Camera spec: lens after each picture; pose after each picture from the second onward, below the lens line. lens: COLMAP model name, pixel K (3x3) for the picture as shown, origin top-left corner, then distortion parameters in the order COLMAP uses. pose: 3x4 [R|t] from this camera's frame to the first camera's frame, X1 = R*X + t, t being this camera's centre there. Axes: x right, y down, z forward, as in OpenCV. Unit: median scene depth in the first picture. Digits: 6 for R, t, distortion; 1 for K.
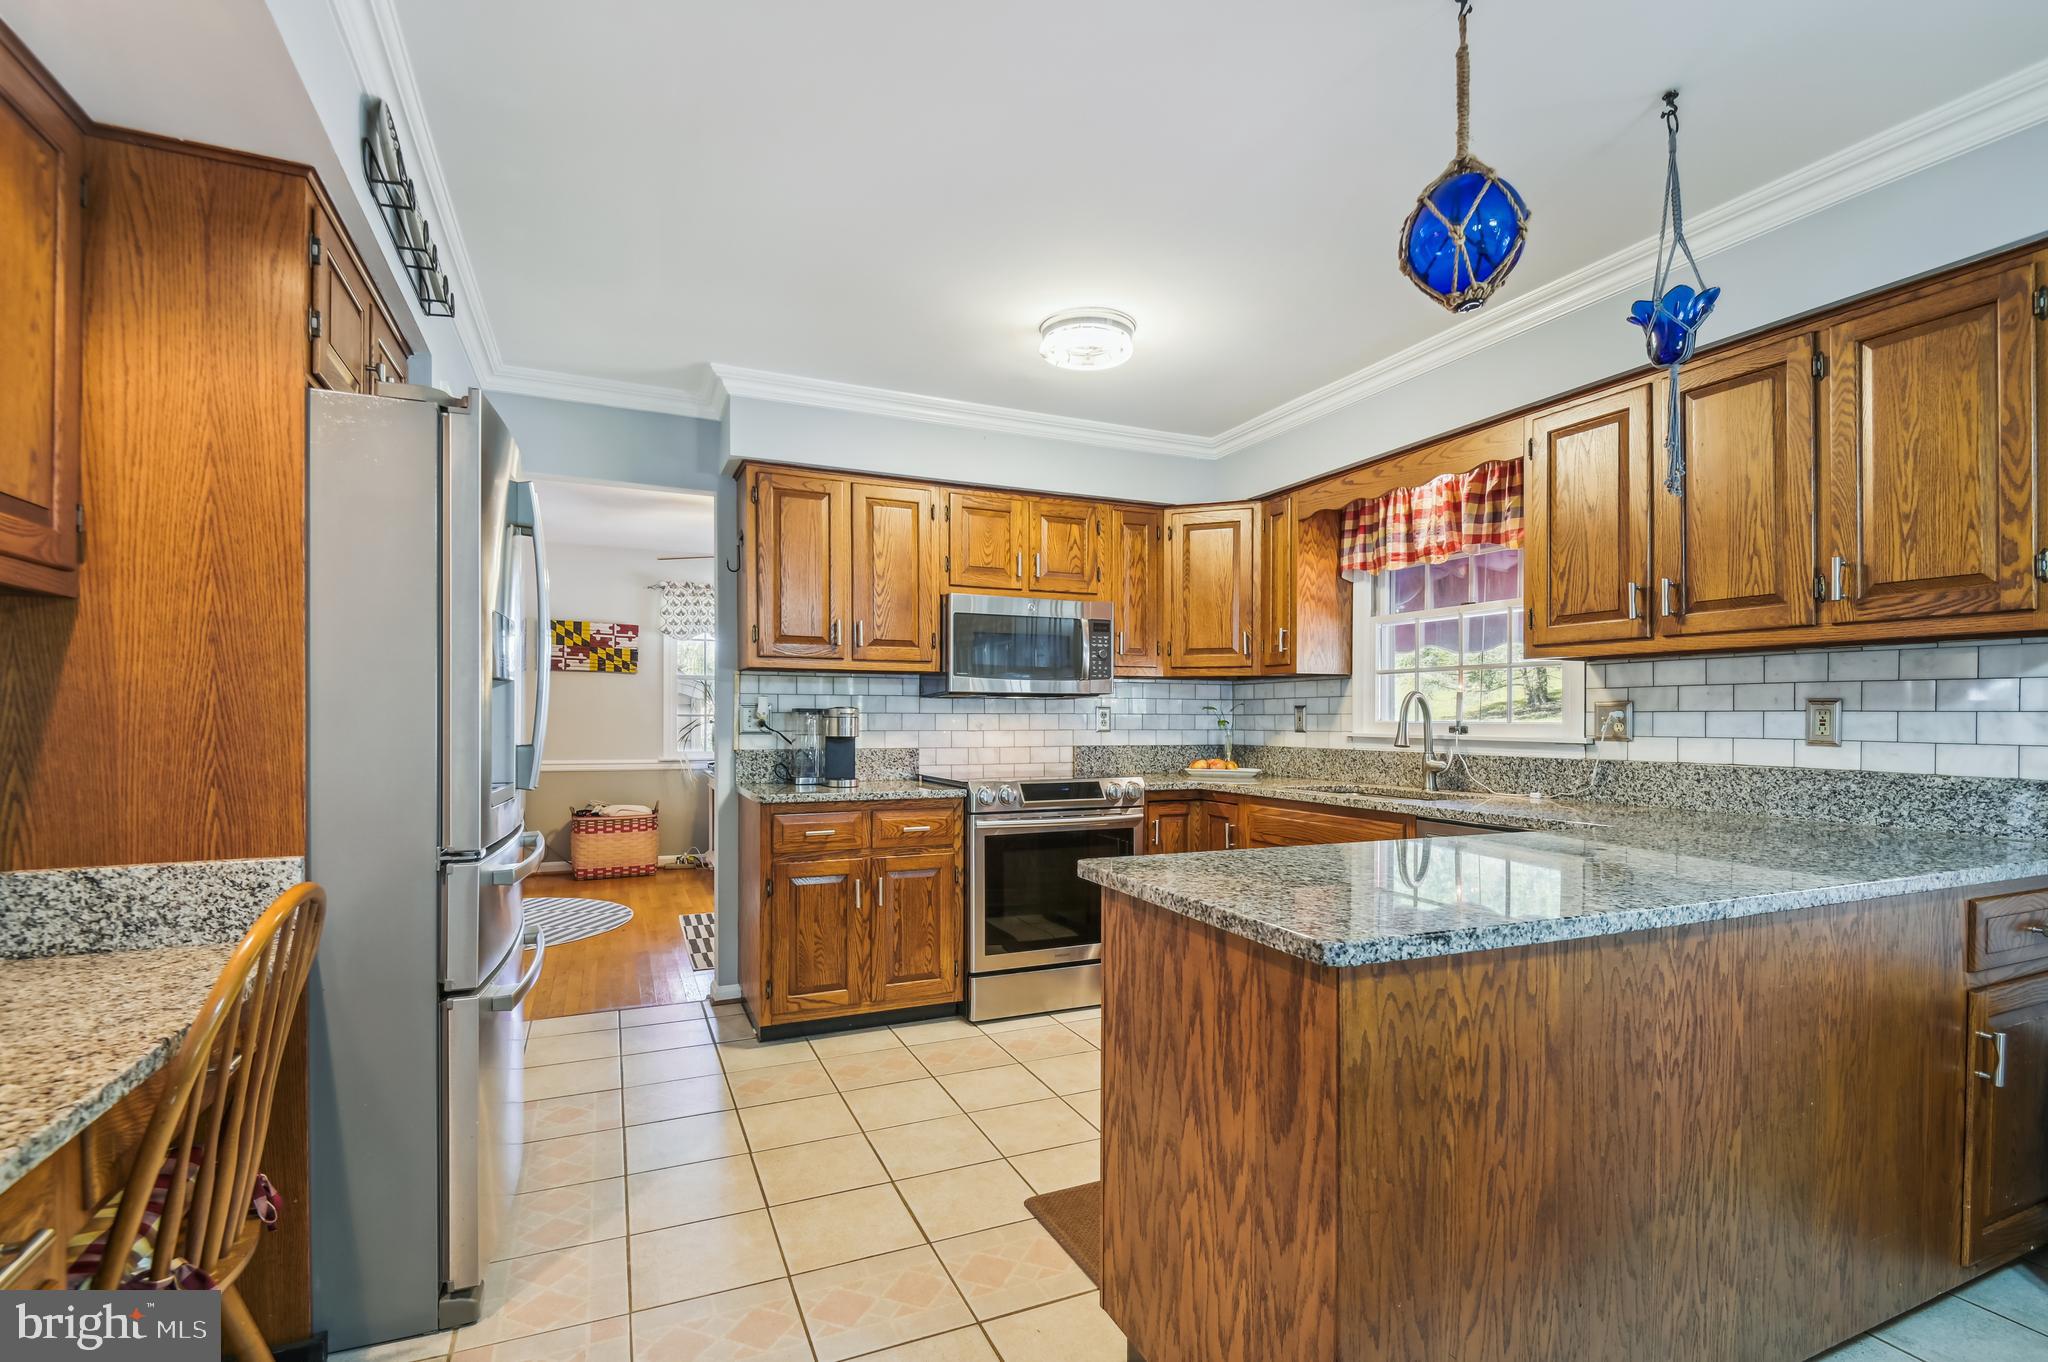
lens RADIAL K [[944.0, 0, 1027.5], [0, 944.0, 704.8], [0, 0, 1]] dist [0.001404, -0.000486]
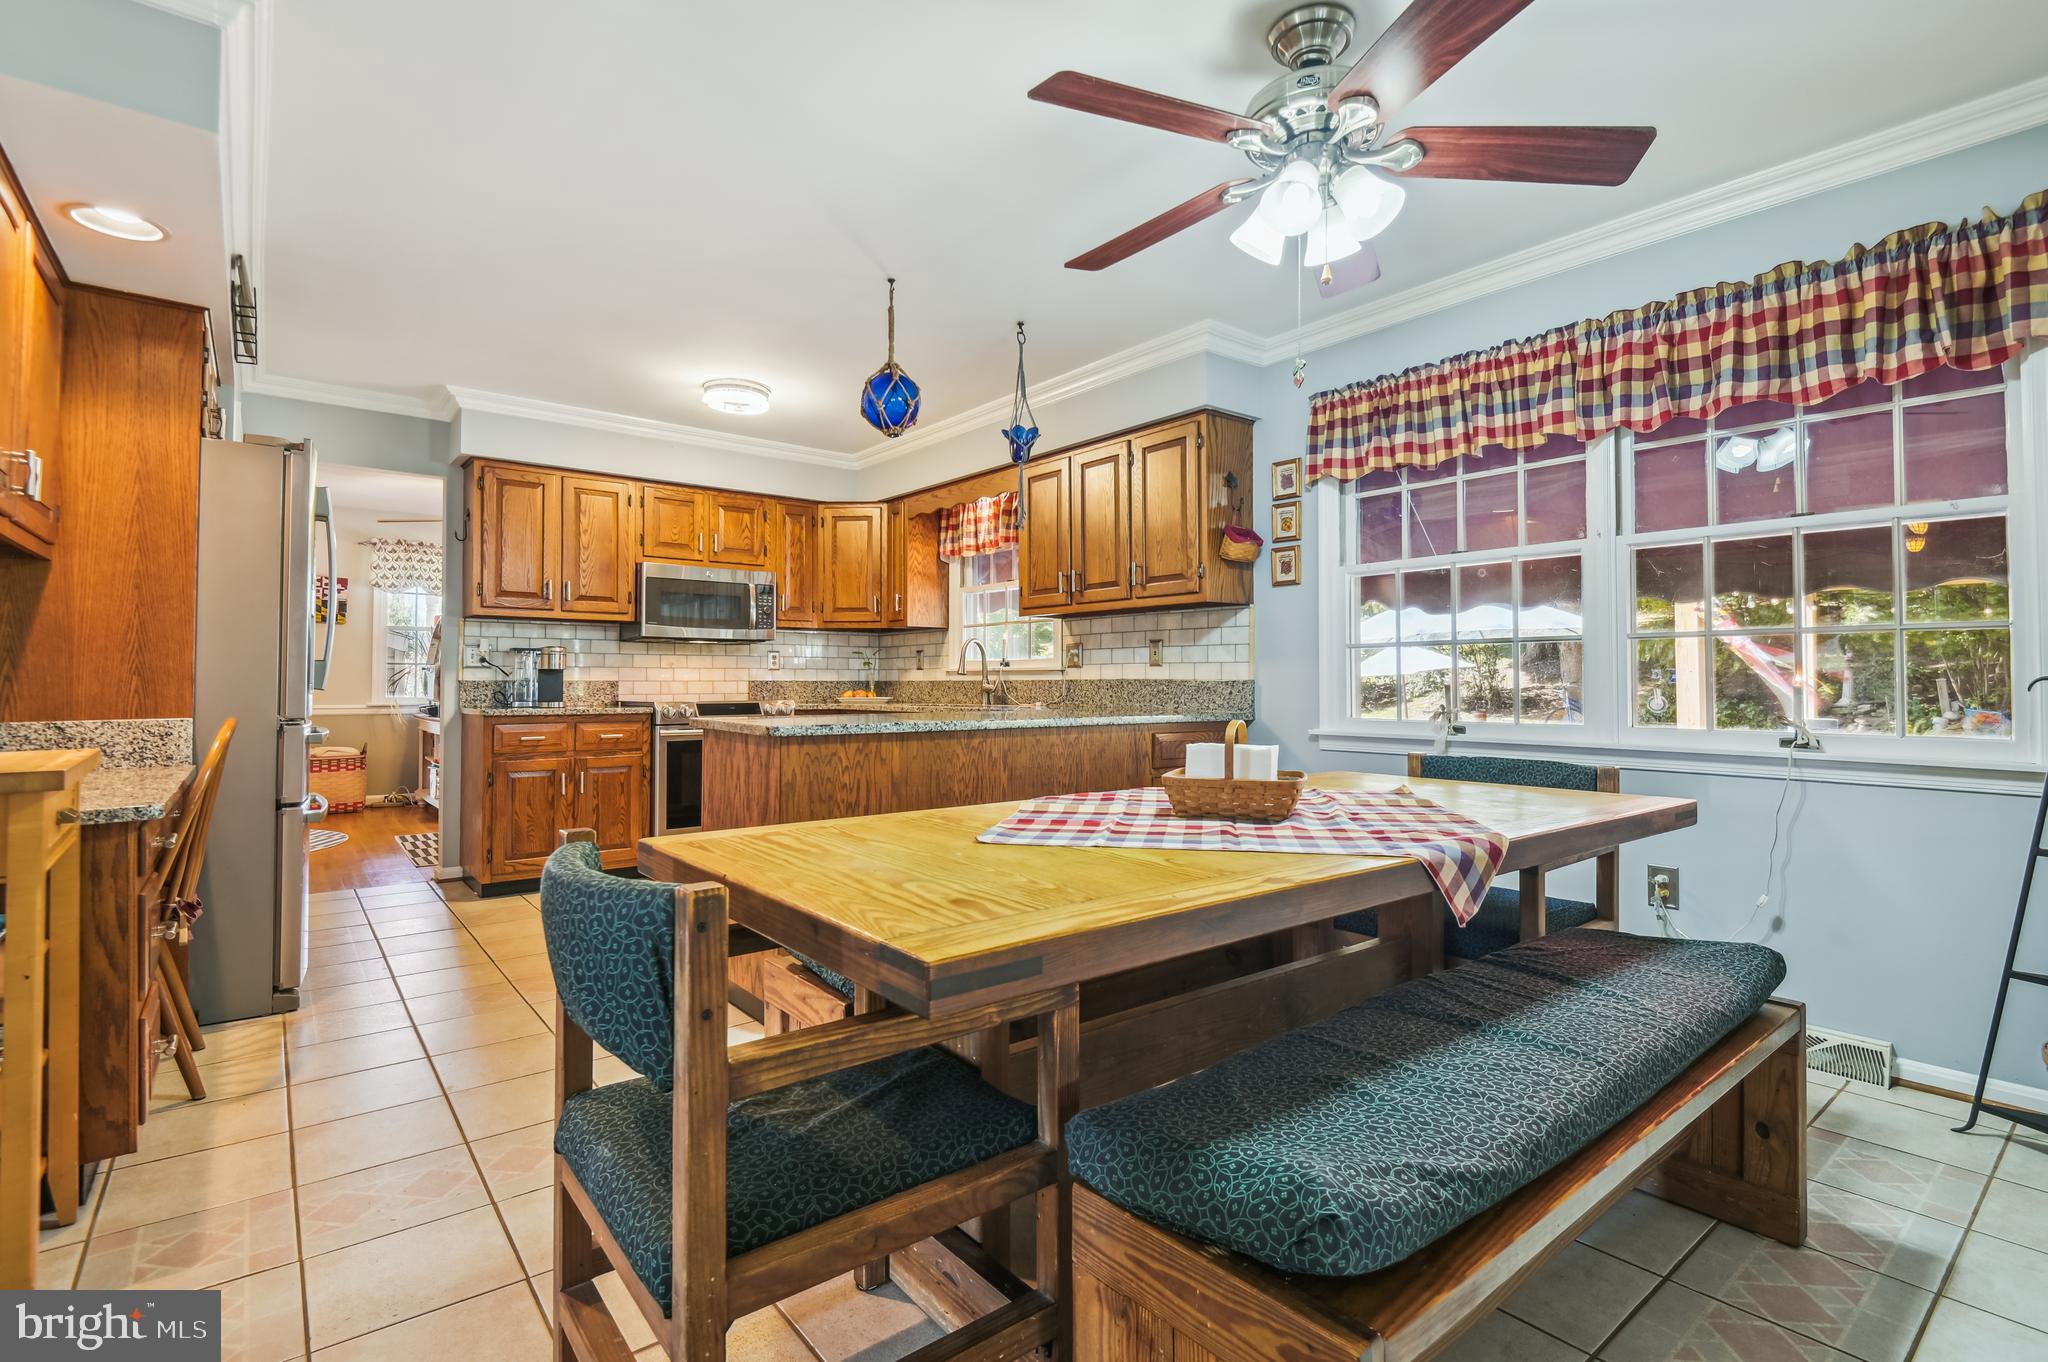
lens RADIAL K [[974.2, 0, 1060.7], [0, 974.2, 653.1], [0, 0, 1]] dist [-0.000307, -0.012004]
pose [[0.961037, 0.005582, 0.276364, 0.111342], [-0.000489, 0.999829, -0.018494, 0.036855], [-0.276419, 0.017638, 0.960875, -0.506351]]
